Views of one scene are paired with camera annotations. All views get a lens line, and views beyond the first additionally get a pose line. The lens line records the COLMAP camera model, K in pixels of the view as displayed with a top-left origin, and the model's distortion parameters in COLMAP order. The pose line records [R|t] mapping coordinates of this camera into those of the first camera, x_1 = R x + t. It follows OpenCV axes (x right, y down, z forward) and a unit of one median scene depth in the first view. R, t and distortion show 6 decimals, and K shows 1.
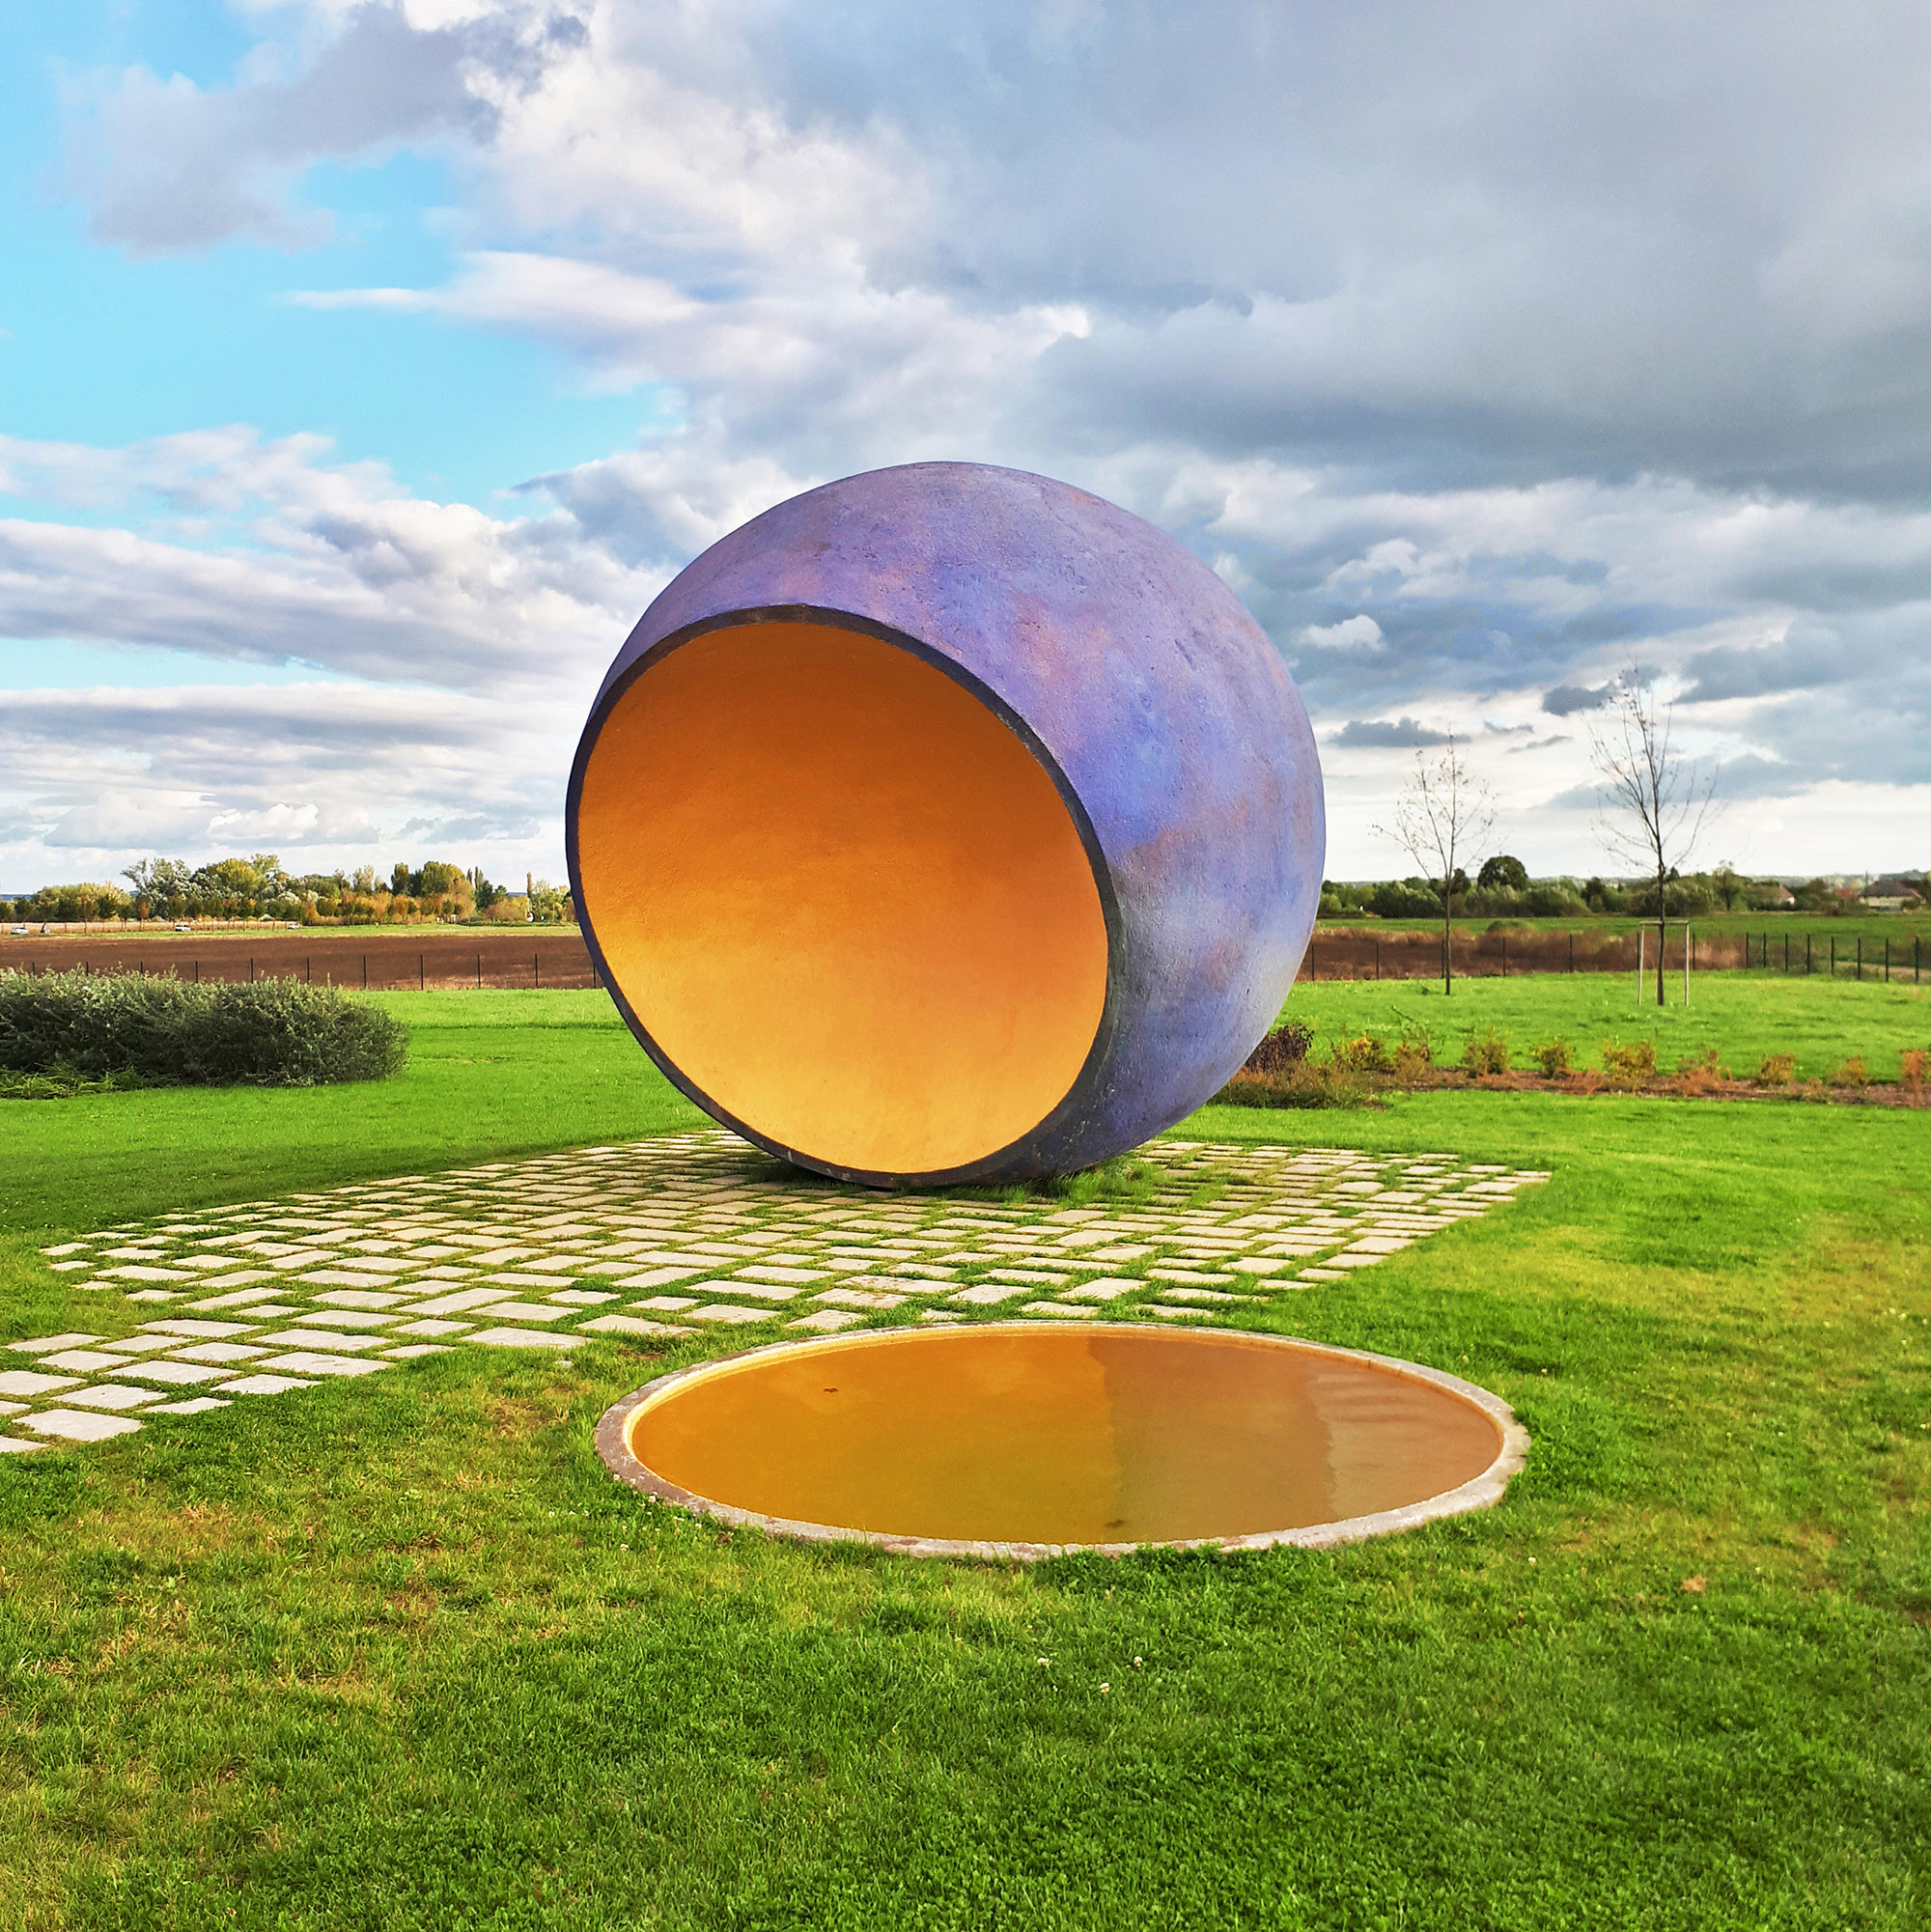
lens RADIAL K [[2132.2, 0, 964.0], [0, 2132.2, 963.1], [0, 0, 1]] dist [-0.022794, 0.000000]
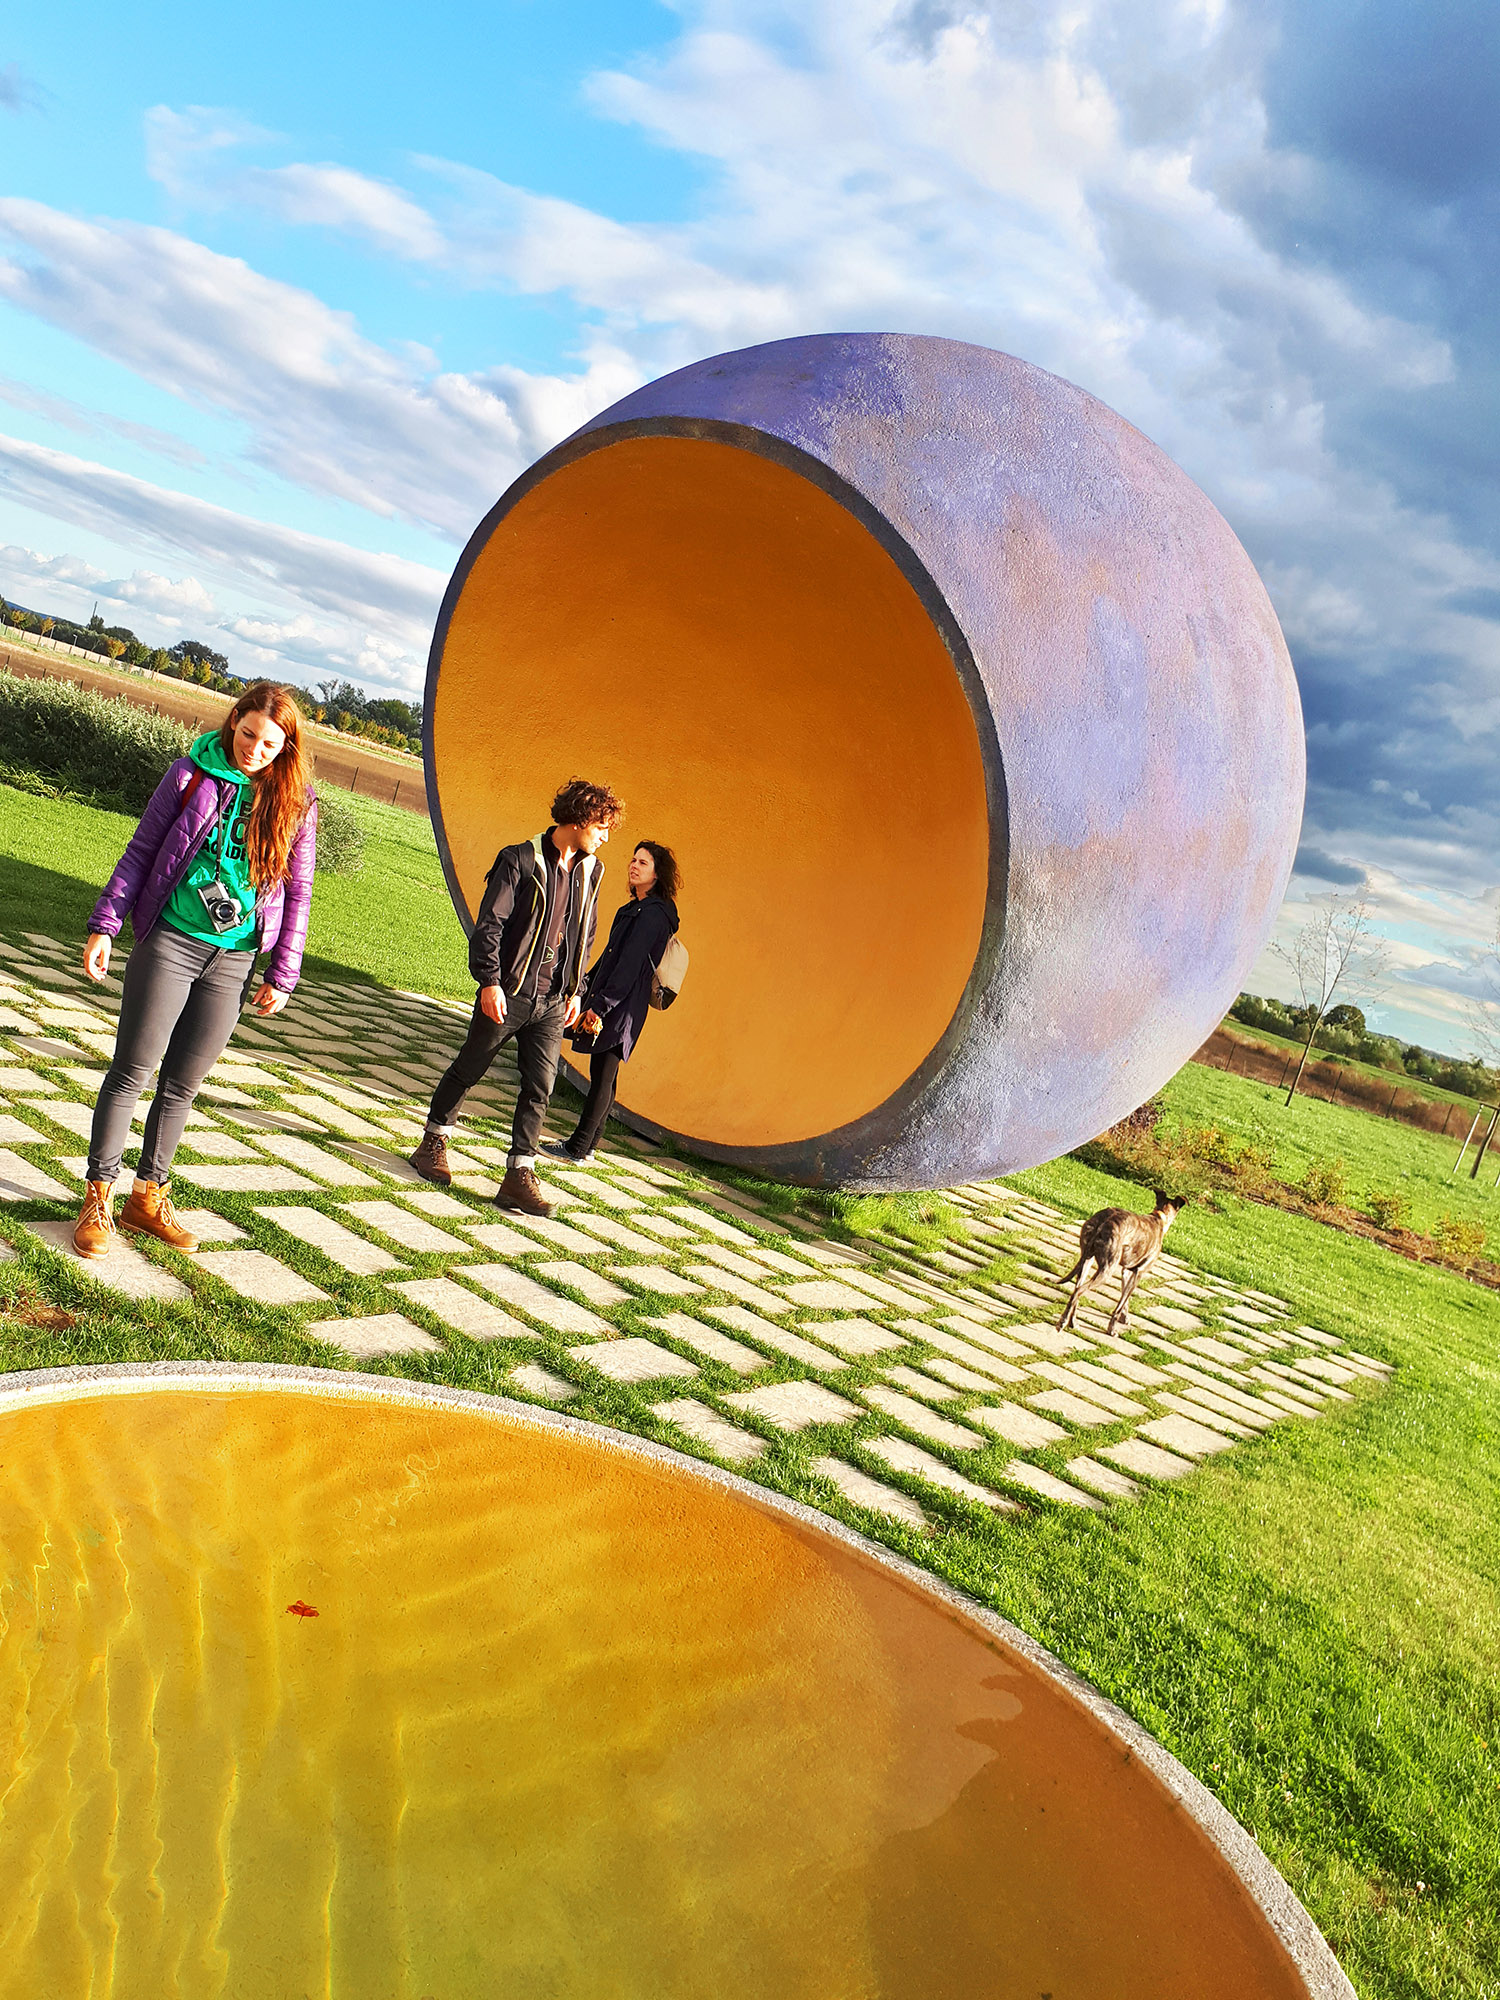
lens RADIAL K [[1599.4, 0, 679.1], [0, 1599.4, 1052.6], [0, 0, 1]] dist [0.002980, -0.006905]
pose [[0.939345, 0.322599, -0.116451, 0.042523], [-0.311409, 0.944506, 0.104561, -0.001404], [0.143720, -0.061955, 0.987677, 0.375722]]
